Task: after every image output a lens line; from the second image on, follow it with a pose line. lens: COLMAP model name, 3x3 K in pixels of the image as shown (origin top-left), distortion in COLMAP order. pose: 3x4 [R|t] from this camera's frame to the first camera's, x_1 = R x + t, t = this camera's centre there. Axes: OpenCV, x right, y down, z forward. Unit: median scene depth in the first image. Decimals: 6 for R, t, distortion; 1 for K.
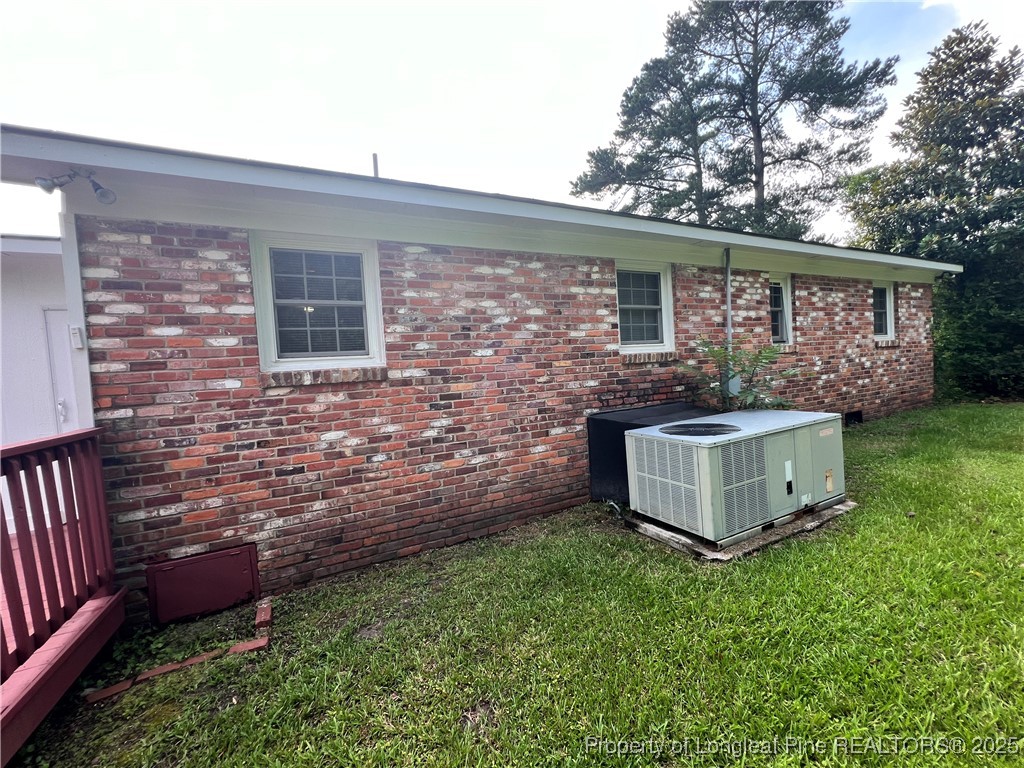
lens RADIAL K [[413.3, 0, 513.0], [0, 413.3, 383.3], [0, 0, 1]] dist [-0.002874, 0.000792]
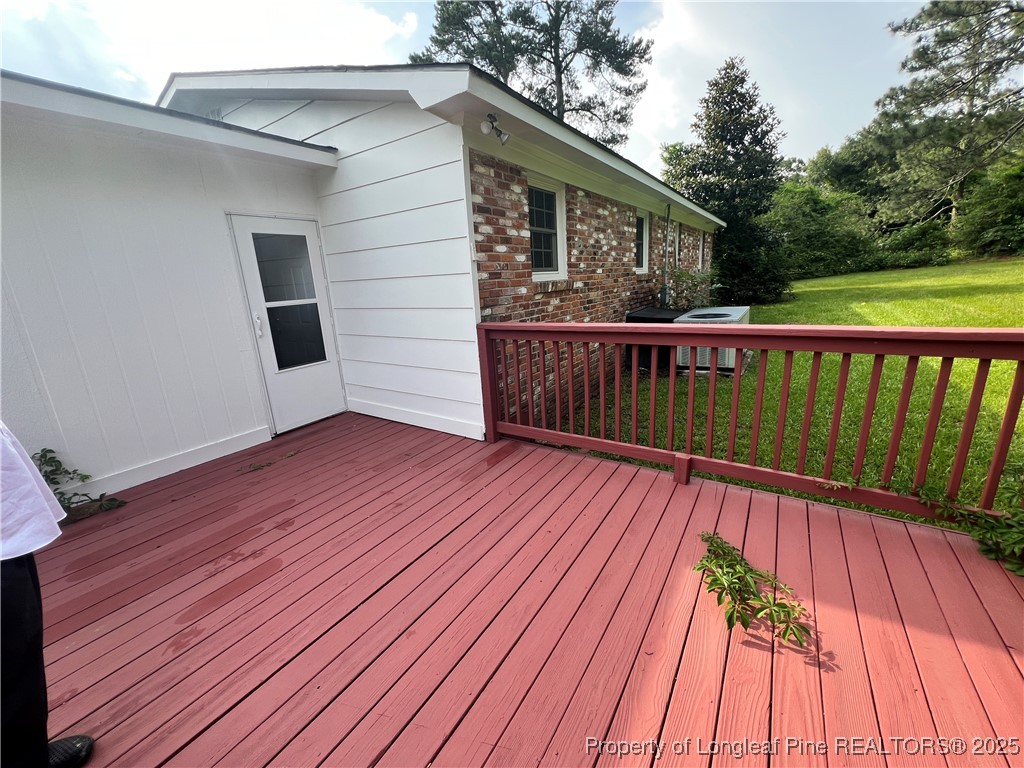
lens RADIAL K [[413.3, 0, 513.0], [0, 413.3, 383.3], [0, 0, 1]] dist [-0.002874, 0.000792]
pose [[0.864454, -0.114159, 0.489578, -0.664319], [0.026431, 0.982849, 0.182508, 0.025143], [-0.502017, -0.144829, 0.852645, -0.090746]]
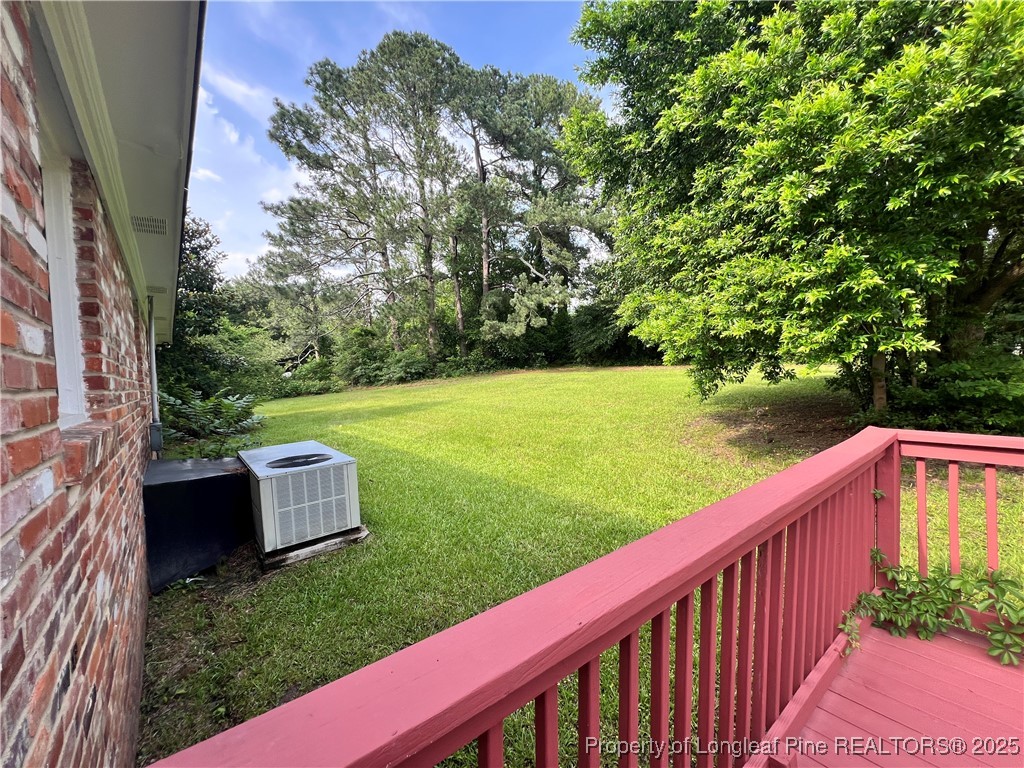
lens RADIAL K [[413.3, 0, 513.0], [0, 413.3, 383.3], [0, 0, 1]] dist [-0.002874, 0.000792]
pose [[-0.222629, 0.048313, 0.973705, -0.492193], [0.096575, 0.994952, -0.027286, -0.013439], [-0.970108, 0.087961, -0.226171, 0.344536]]
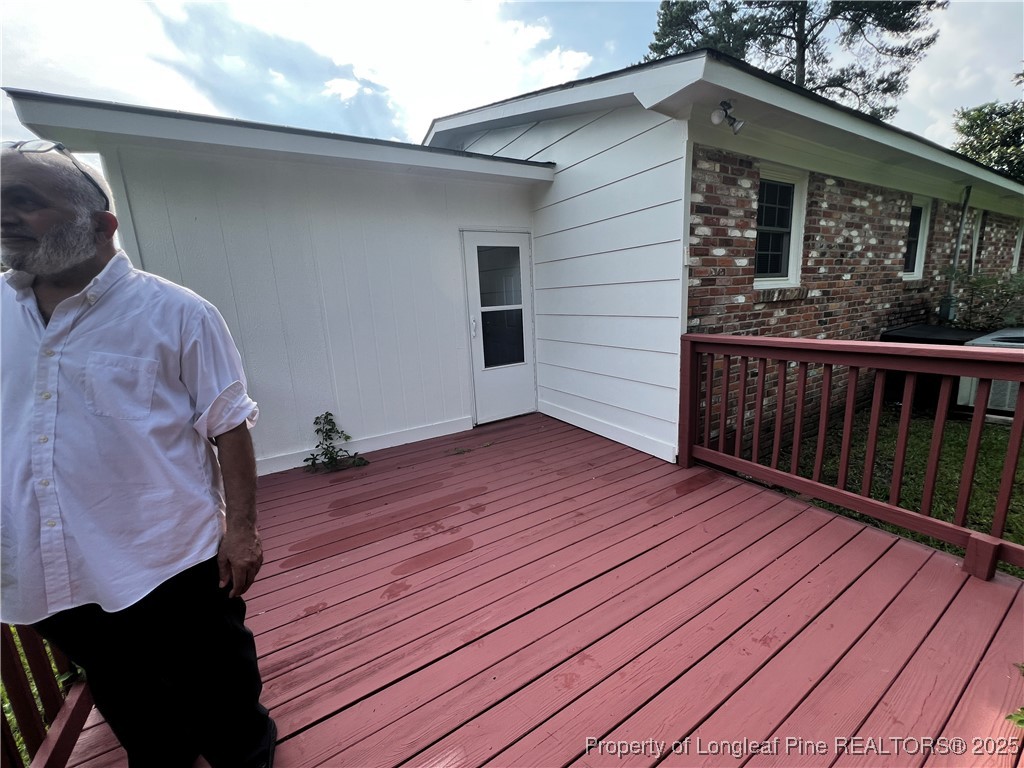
lens RADIAL K [[413.3, 0, 513.0], [0, 413.3, 383.3], [0, 0, 1]] dist [-0.002874, 0.000792]
pose [[0.996610, -0.008999, 0.081773, -0.672416], [-0.003897, 0.987719, 0.156192, 0.027161], [-0.082175, -0.155981, 0.984336, -0.071235]]
